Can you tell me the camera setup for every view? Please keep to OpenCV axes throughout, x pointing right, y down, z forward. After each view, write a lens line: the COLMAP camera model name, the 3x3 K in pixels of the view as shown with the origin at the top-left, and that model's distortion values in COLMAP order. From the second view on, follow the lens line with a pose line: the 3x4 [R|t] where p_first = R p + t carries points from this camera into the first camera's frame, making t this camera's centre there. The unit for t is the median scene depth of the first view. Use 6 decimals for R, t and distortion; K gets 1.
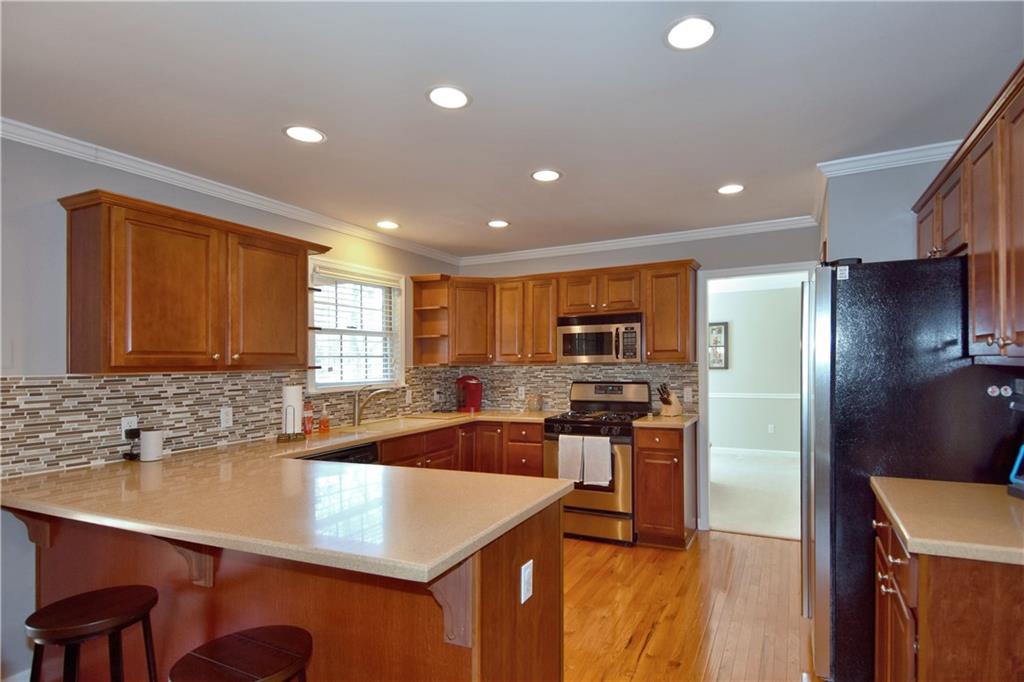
lens RADIAL K [[552.5, 0, 486.1], [0, 552.5, 367.4], [0, 0, 1]] dist [0.016790, -0.016372]
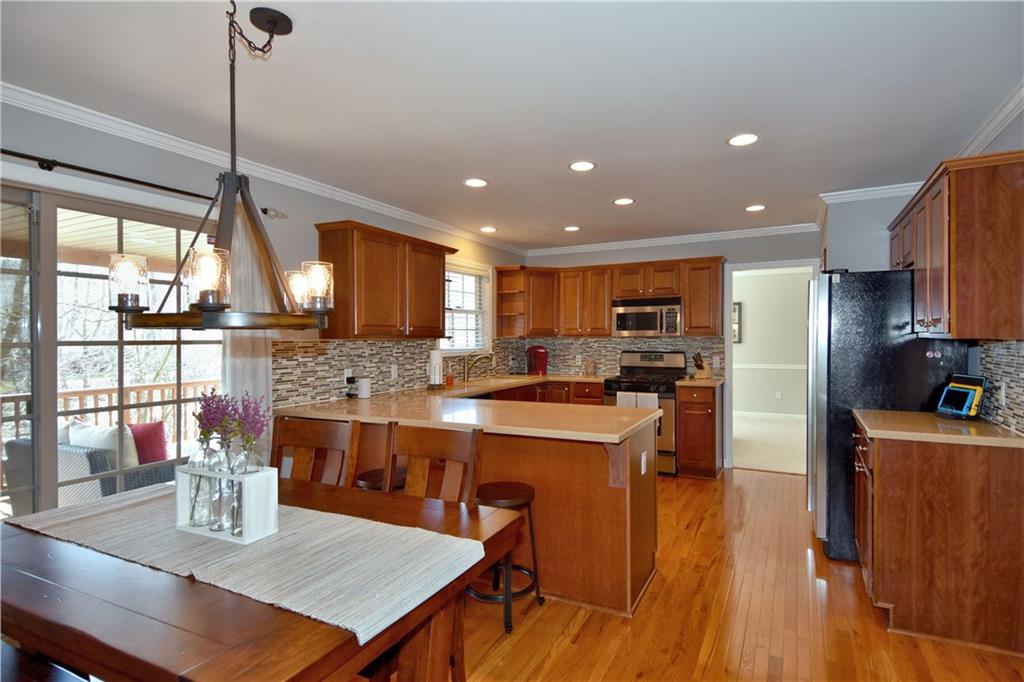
lens RADIAL K [[552.5, 0, 475.1], [0, 552.5, 340.8], [0, 0, 1]] dist [0.016790, -0.016372]
pose [[0.999797, 0.008930, -0.018066, -0.222117], [-0.008968, 0.999958, -0.002005, 0.011220], [0.018048, 0.002166, 0.999835, -0.375271]]
